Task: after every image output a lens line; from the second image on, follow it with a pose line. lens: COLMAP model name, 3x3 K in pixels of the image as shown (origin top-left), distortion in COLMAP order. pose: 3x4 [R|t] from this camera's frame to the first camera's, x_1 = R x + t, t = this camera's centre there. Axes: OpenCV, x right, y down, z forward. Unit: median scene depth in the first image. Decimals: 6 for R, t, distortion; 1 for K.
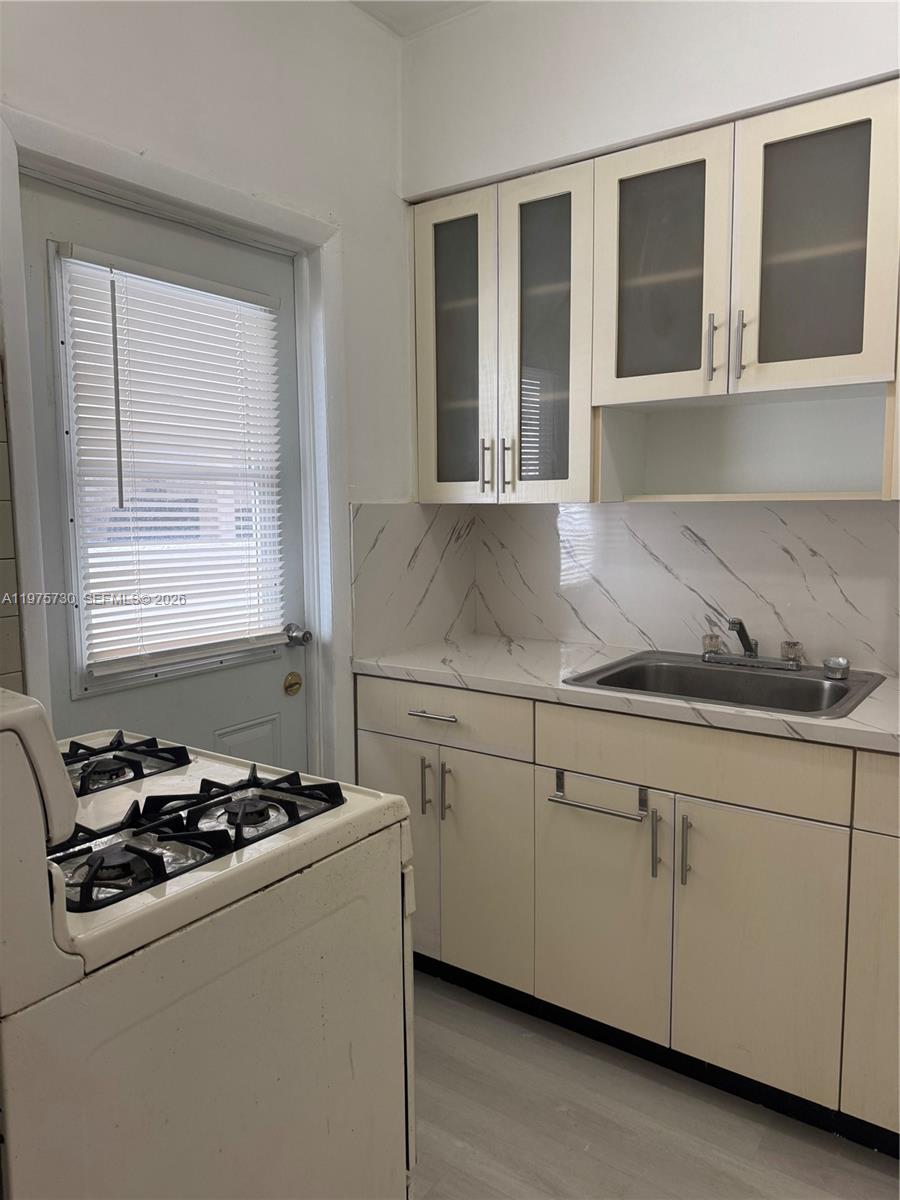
lens RADIAL K [[841.5, 0, 450.0], [0, 841.5, 600.0], [0, 0, 1]] dist [0.005271, -0.062958]
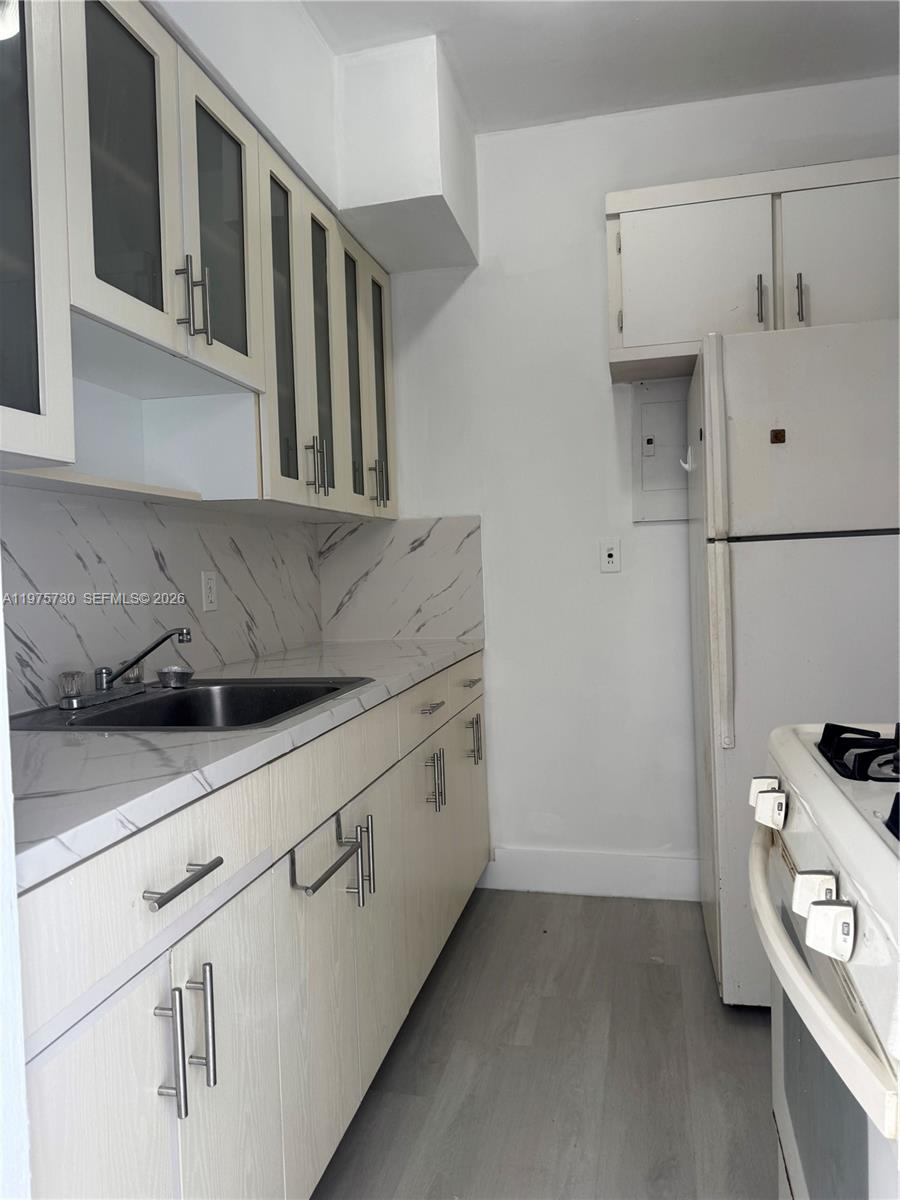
lens RADIAL K [[833.2, 0, 425.4], [0, 833.2, 595.0], [0, 0, 1]] dist [0.052587, -0.220171]
pose [[-0.356903, -0.001313, 0.934140, -0.468556], [0.143942, 0.987978, 0.056384, -0.020104], [-0.922985, 0.154586, -0.352424, 0.983660]]
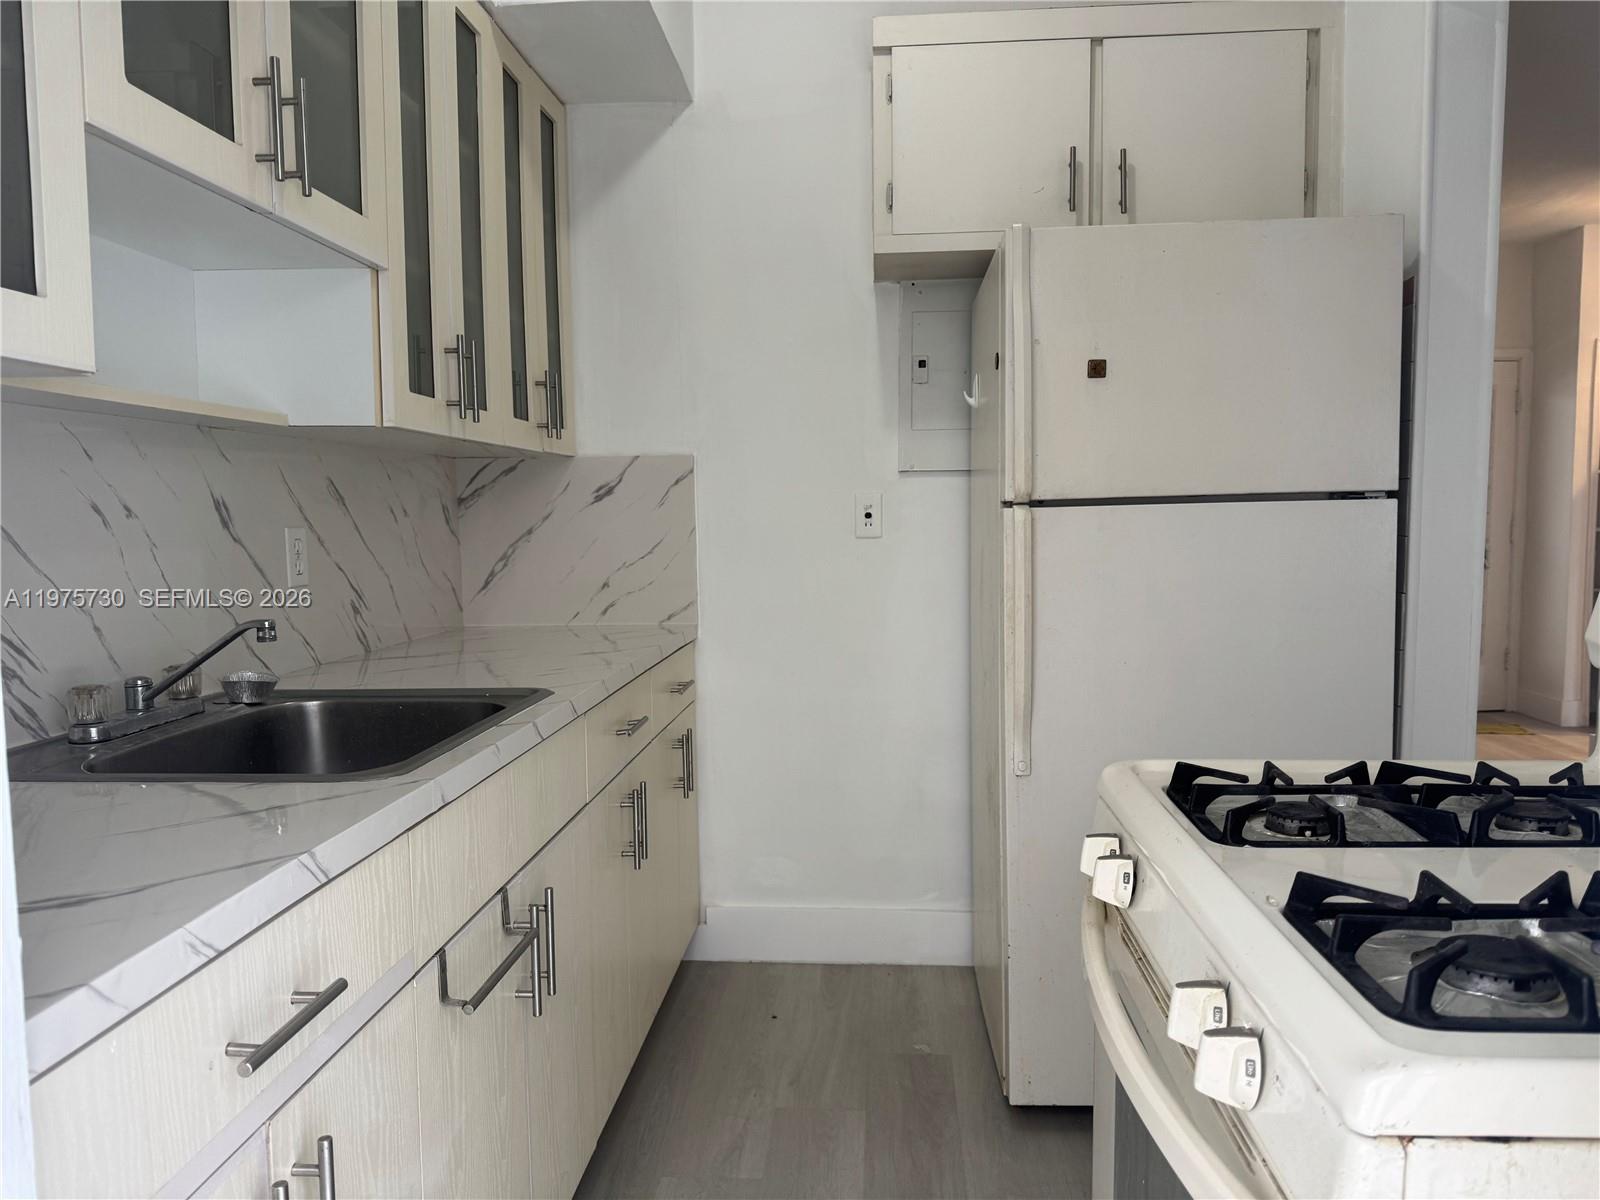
lens RADIAL K [[1122.0, 0, 800.0], [0, 1122.0, 600.0], [0, 0, 1]] dist [0.005271, -0.062958]
pose [[-0.519705, -0.046086, 0.853102, -0.433670], [0.116257, 0.985441, 0.124058, -0.037495], [-0.846399, 0.163653, -0.506781, 0.991470]]
